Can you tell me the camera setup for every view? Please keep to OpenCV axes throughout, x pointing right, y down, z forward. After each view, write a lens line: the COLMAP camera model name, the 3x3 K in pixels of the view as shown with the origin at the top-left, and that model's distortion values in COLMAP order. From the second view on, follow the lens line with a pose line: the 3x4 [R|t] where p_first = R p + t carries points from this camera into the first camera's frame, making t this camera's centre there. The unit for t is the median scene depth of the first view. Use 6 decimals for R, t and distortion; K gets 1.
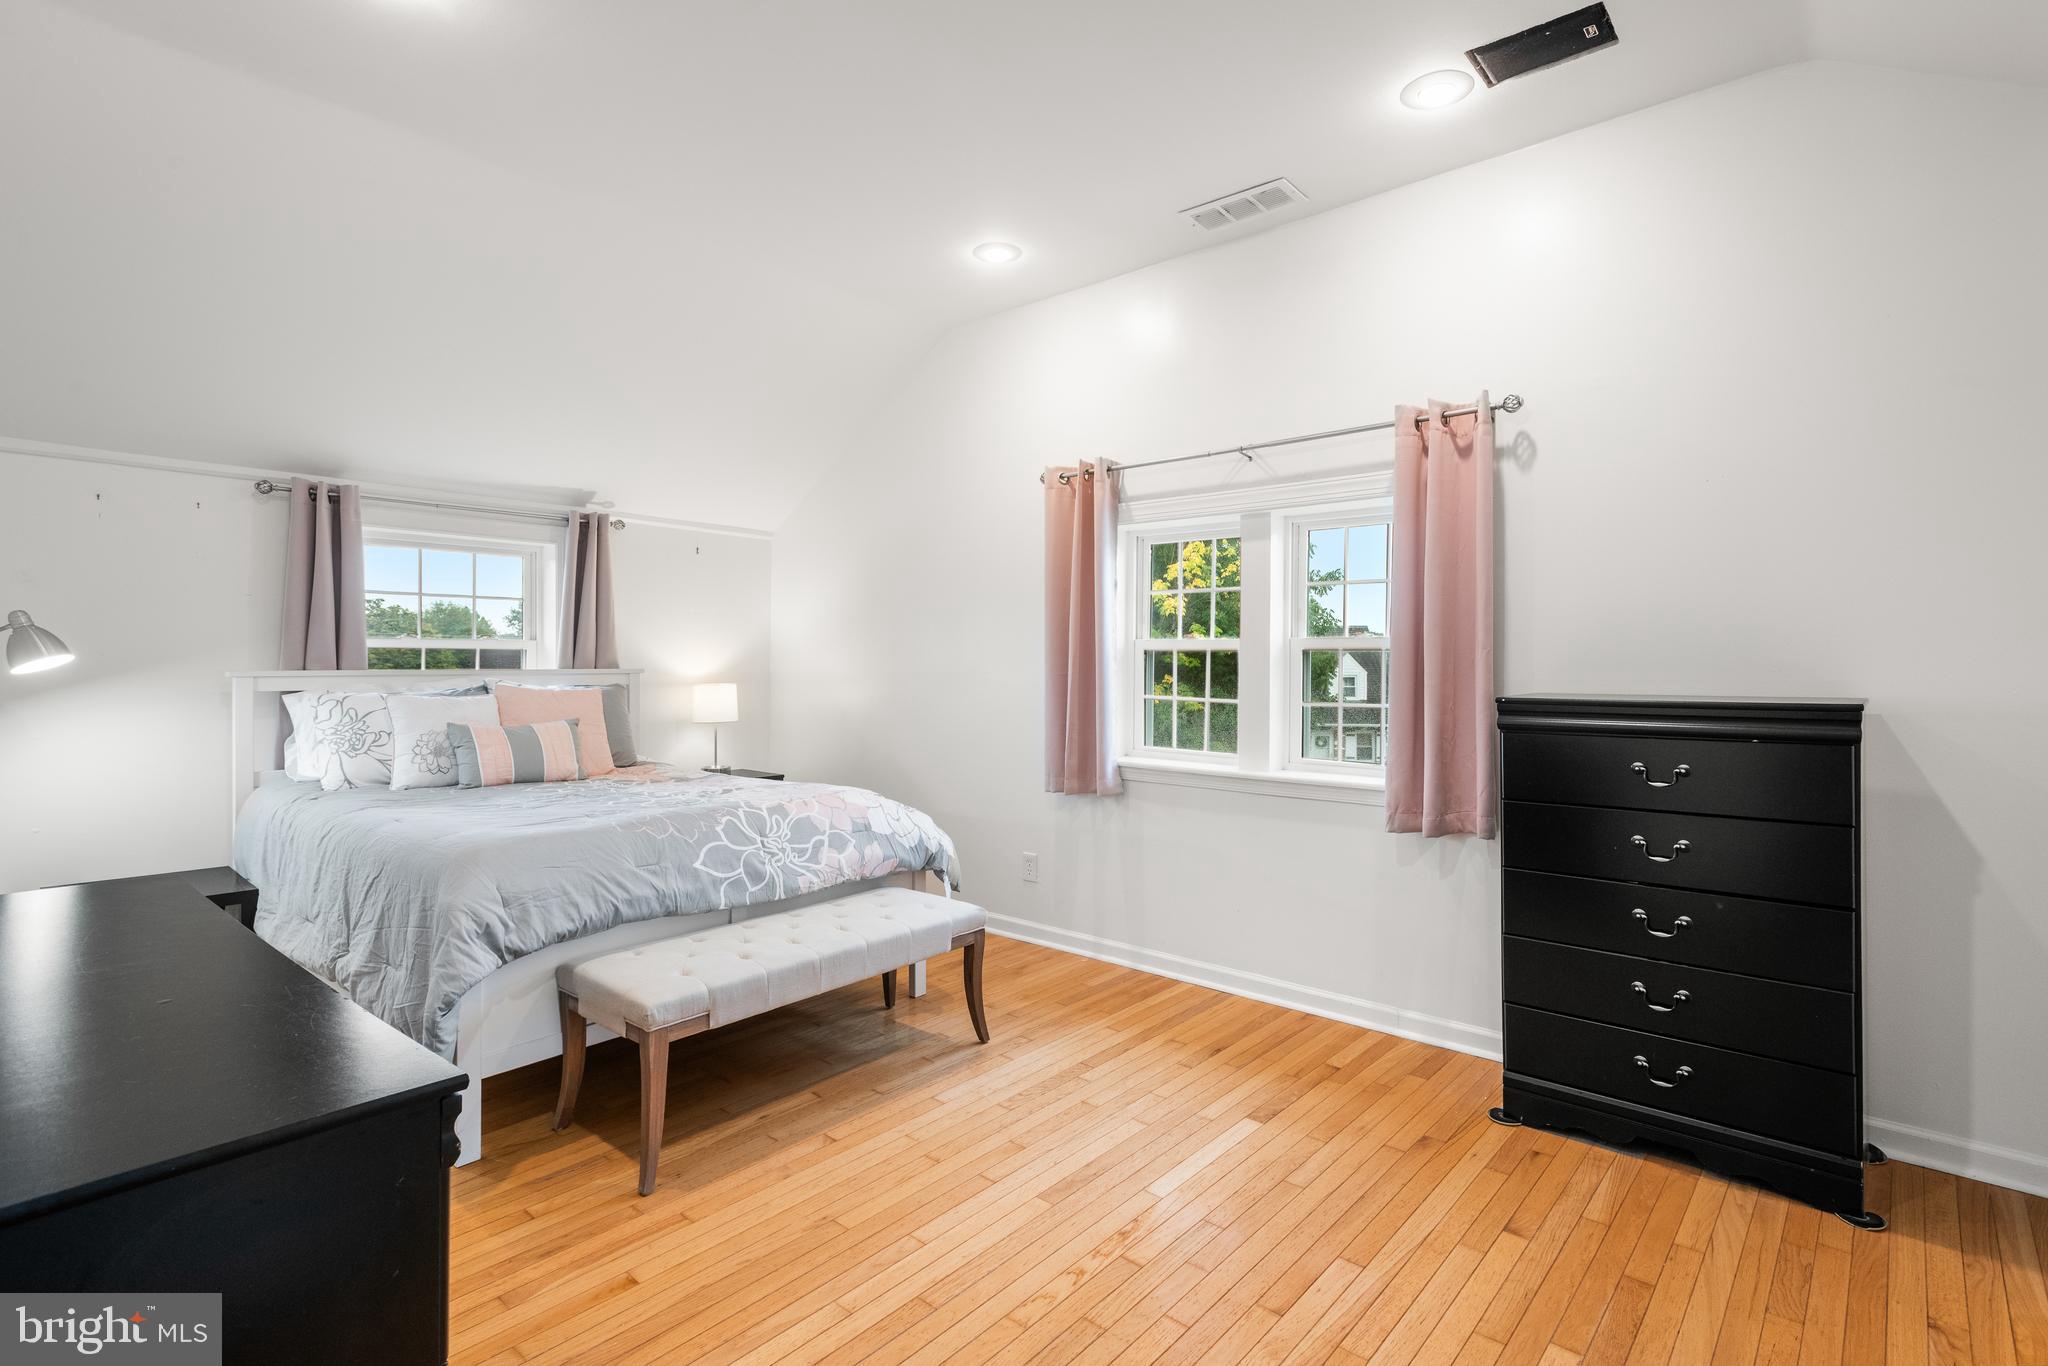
lens RADIAL K [[970.0, 0, 1030.1], [0, 970.0, 684.3], [0, 0, 1]] dist [0.020008, 0.000117]
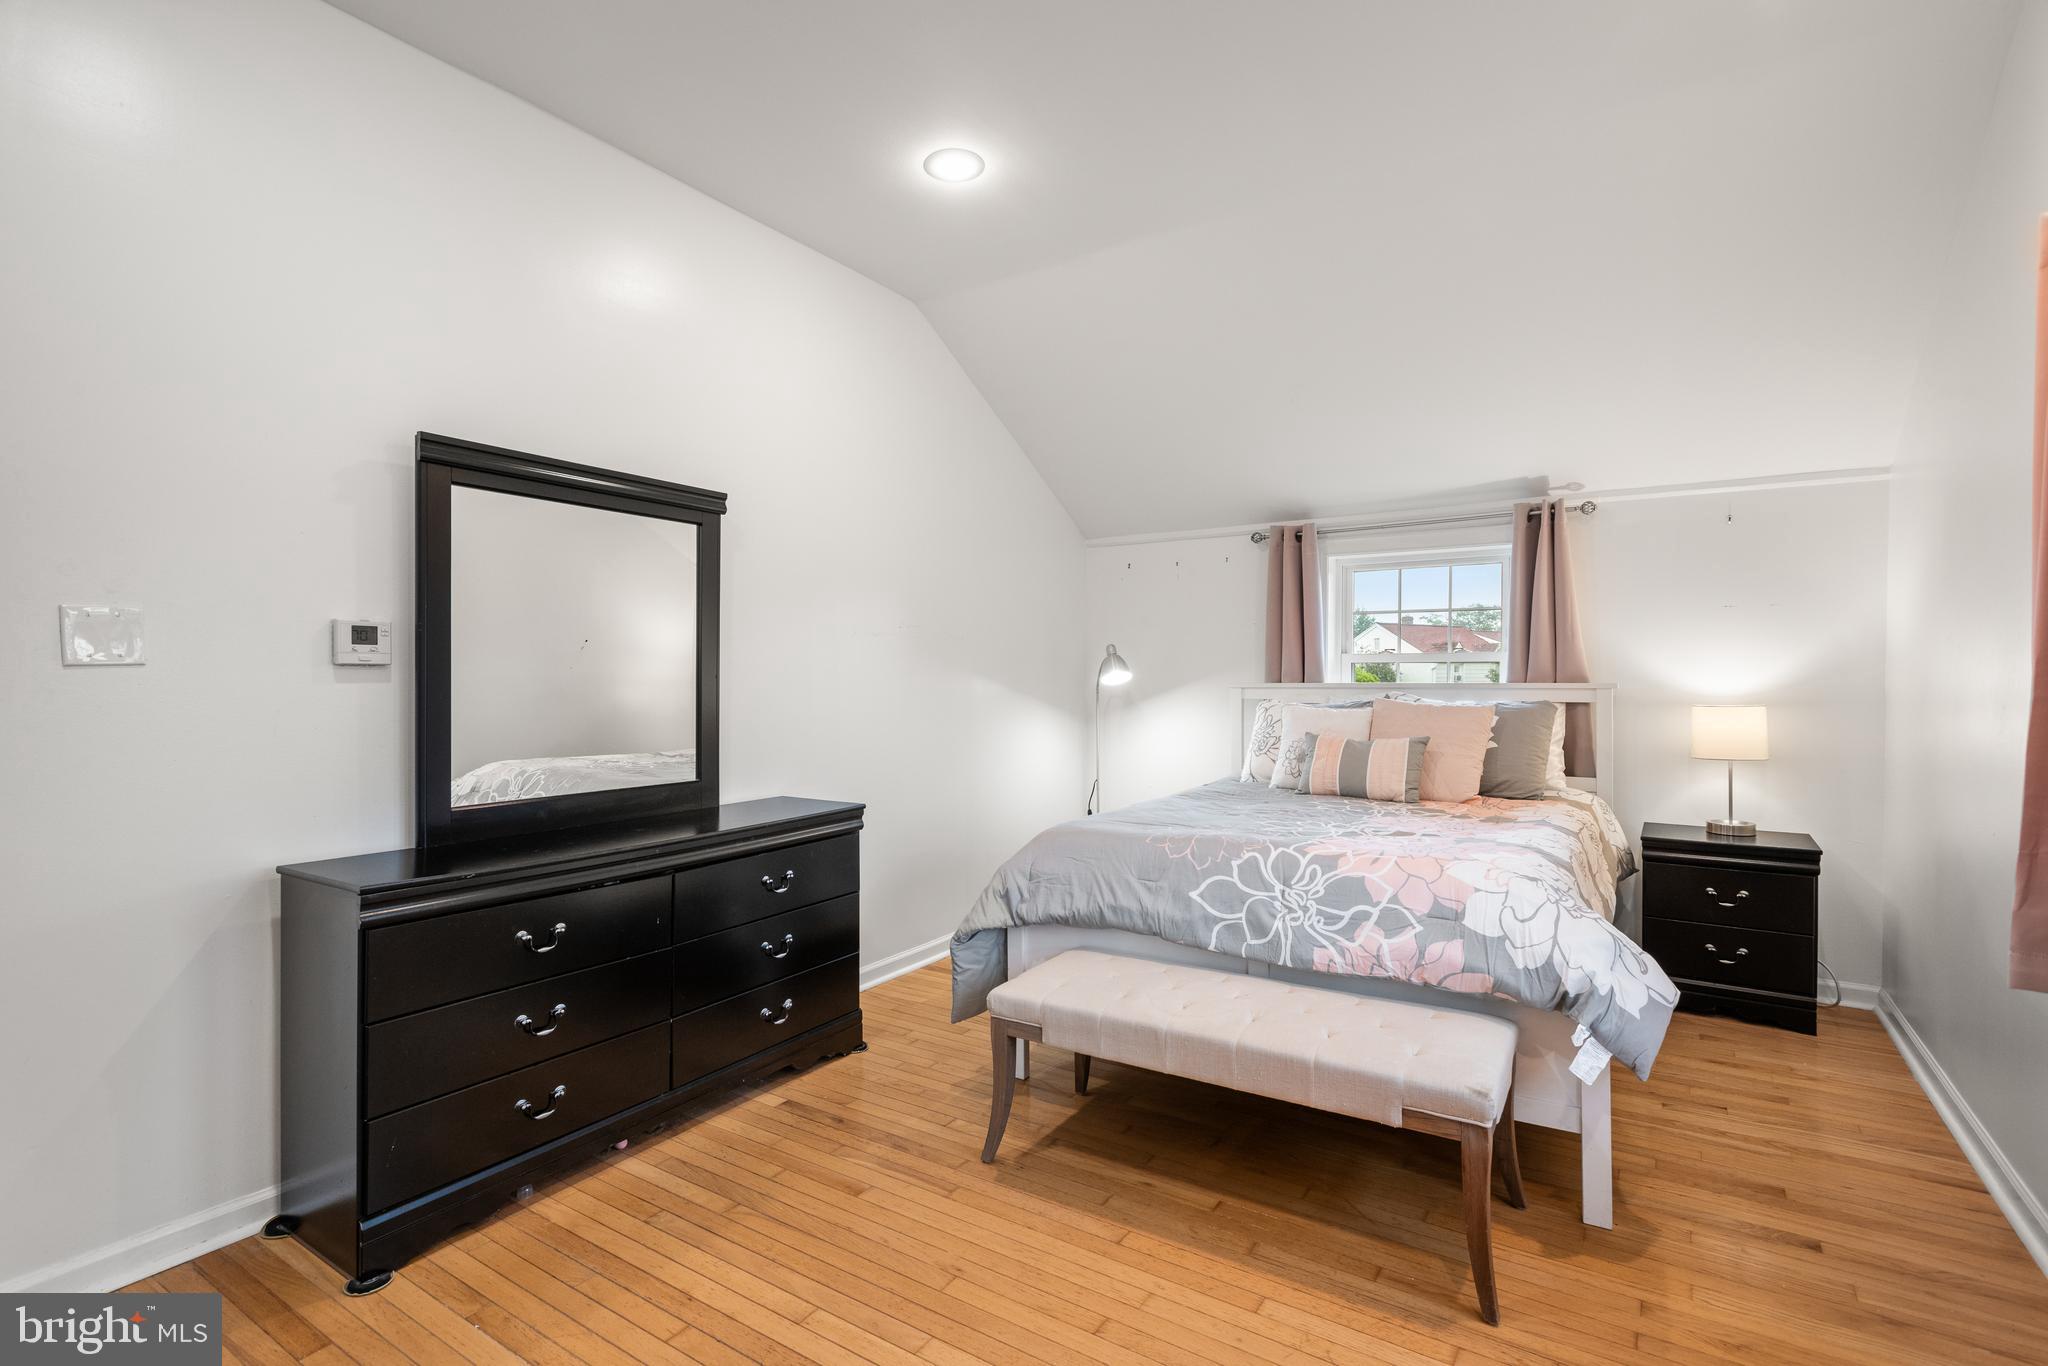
lens RADIAL K [[970.0, 0, 1030.1], [0, 970.0, 684.3], [0, 0, 1]] dist [0.020008, 0.000117]
pose [[0.144907, 0.008640, -0.989408, 0.516957], [-0.018508, 0.999811, 0.006020, -0.017434], [0.989272, 0.017439, 0.145040, 0.655468]]
